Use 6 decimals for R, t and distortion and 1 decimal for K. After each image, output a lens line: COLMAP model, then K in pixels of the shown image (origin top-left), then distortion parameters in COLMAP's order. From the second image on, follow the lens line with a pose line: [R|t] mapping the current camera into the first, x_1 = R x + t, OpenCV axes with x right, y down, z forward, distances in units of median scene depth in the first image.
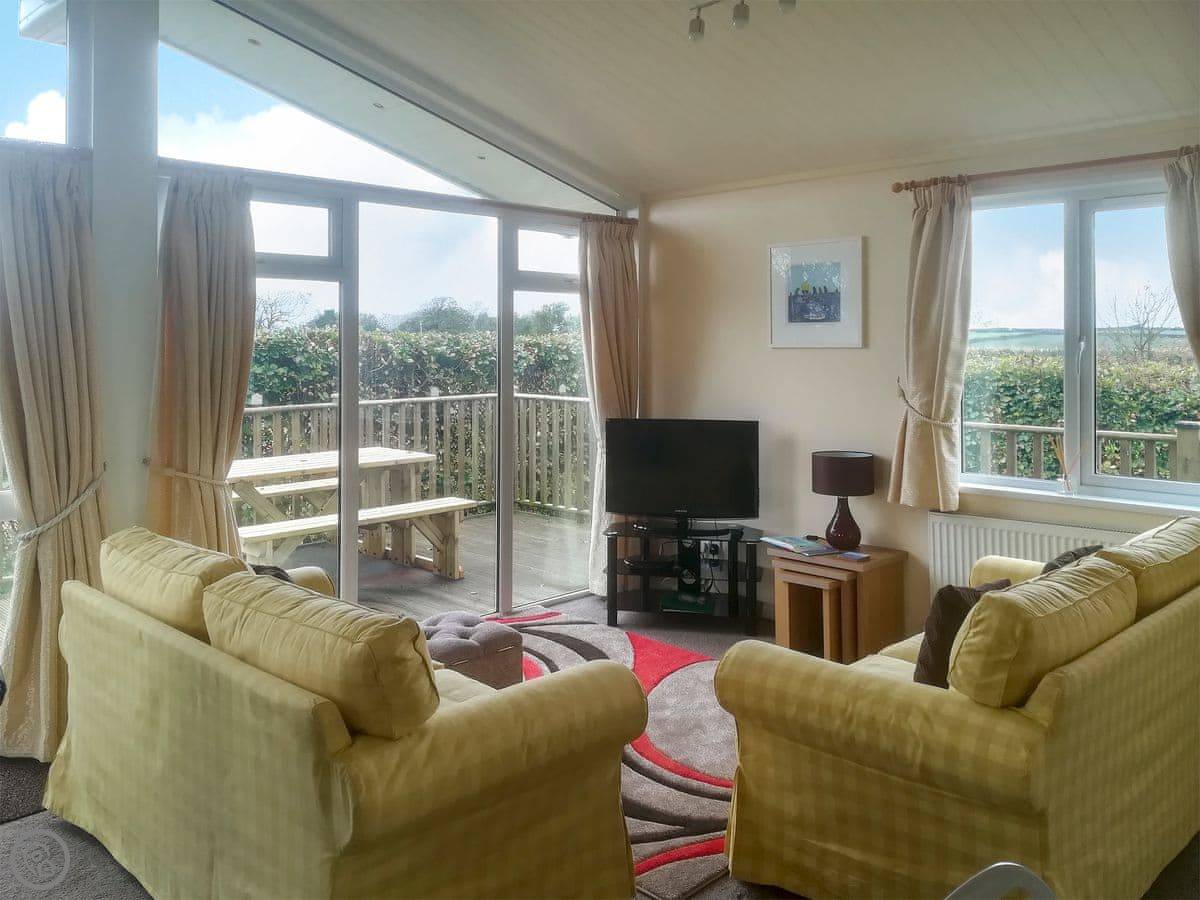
lens RADIAL K [[977.1, 0, 621.5], [0, 977.1, 360.4], [0, 0, 1]] dist [0.001080, 0.005826]
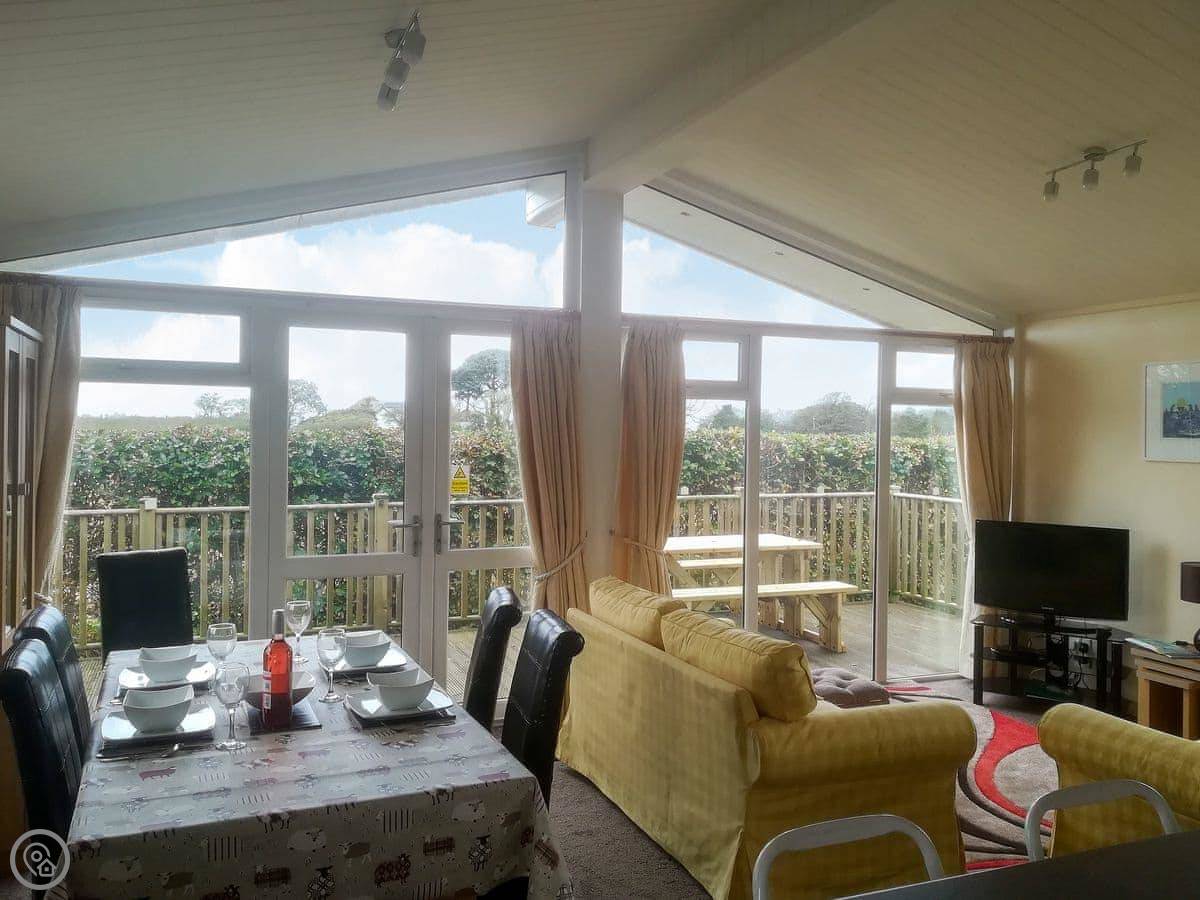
lens RADIAL K [[974.6, 0, 600.6], [0, 974.6, 412.4], [0, 0, 1]] dist [0.058061, -0.011197]
pose [[0.914188, 0.005184, -0.405257, 0.051910], [-0.022183, 0.999059, -0.037262, -0.013009], [0.404682, 0.043055, 0.913443, -0.230824]]
